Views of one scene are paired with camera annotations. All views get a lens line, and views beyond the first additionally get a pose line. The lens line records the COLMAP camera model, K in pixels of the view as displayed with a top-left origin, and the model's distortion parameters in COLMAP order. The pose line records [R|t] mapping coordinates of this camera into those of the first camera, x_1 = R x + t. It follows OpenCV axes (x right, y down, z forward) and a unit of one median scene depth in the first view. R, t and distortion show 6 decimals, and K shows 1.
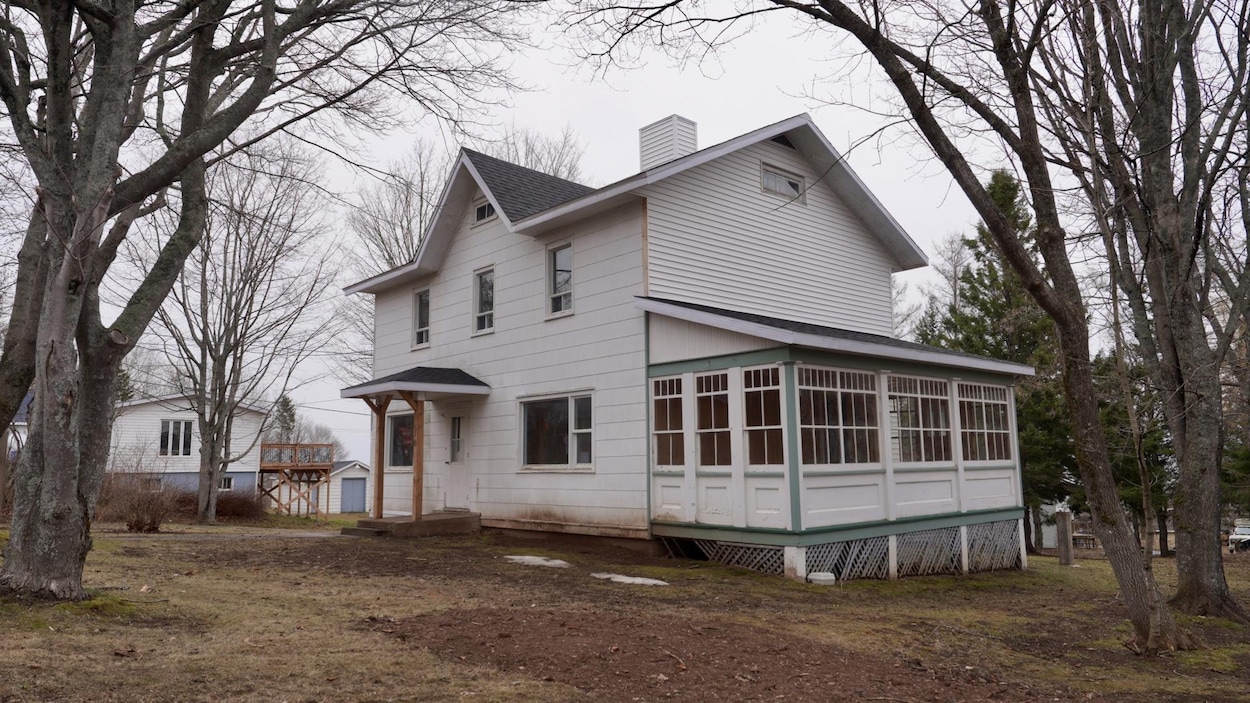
lens RADIAL K [[828.8, 0, 625.0], [0, 828.8, 351.5], [0, 0, 1]] dist [0.001124, 0.000045]
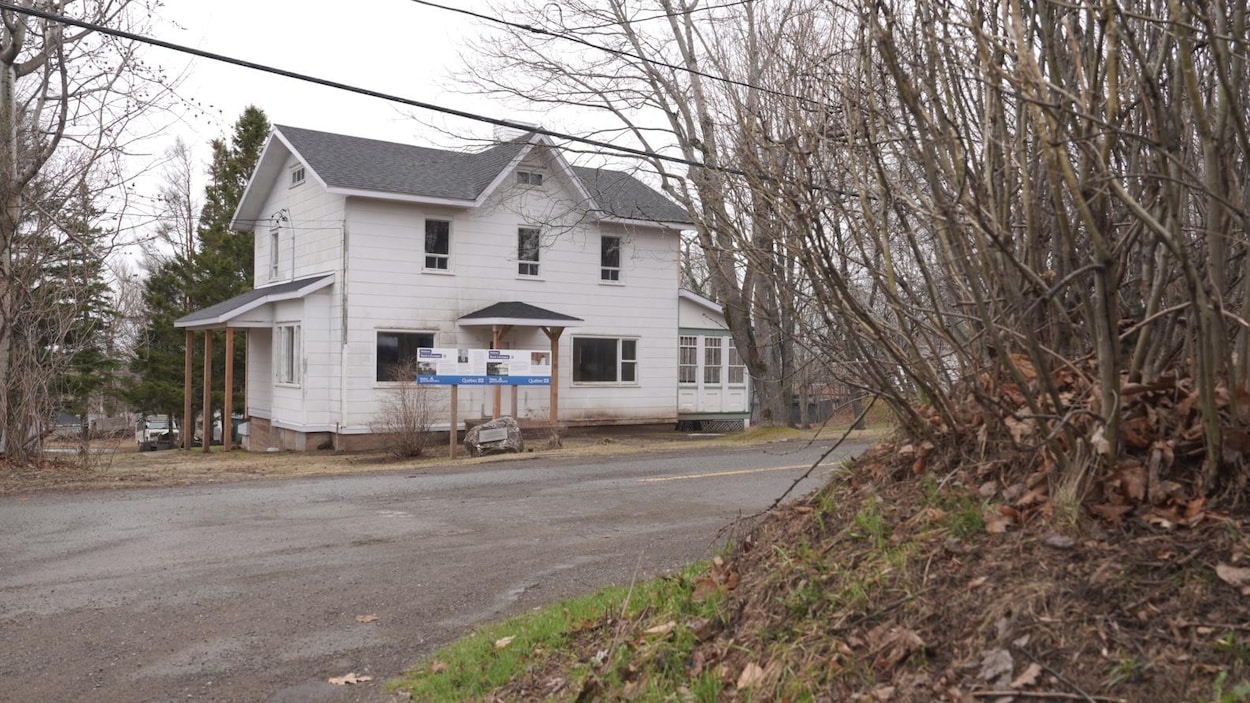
lens RADIAL K [[828.8, 0, 625.0], [0, 828.8, 351.5], [0, 0, 1]] dist [0.001124, 0.000045]
pose [[0.174726, 0.042428, 0.983702, -1.653835], [-0.136900, 0.990414, -0.018401, 0.109653], [-0.975053, -0.131453, 0.178860, 0.736099]]
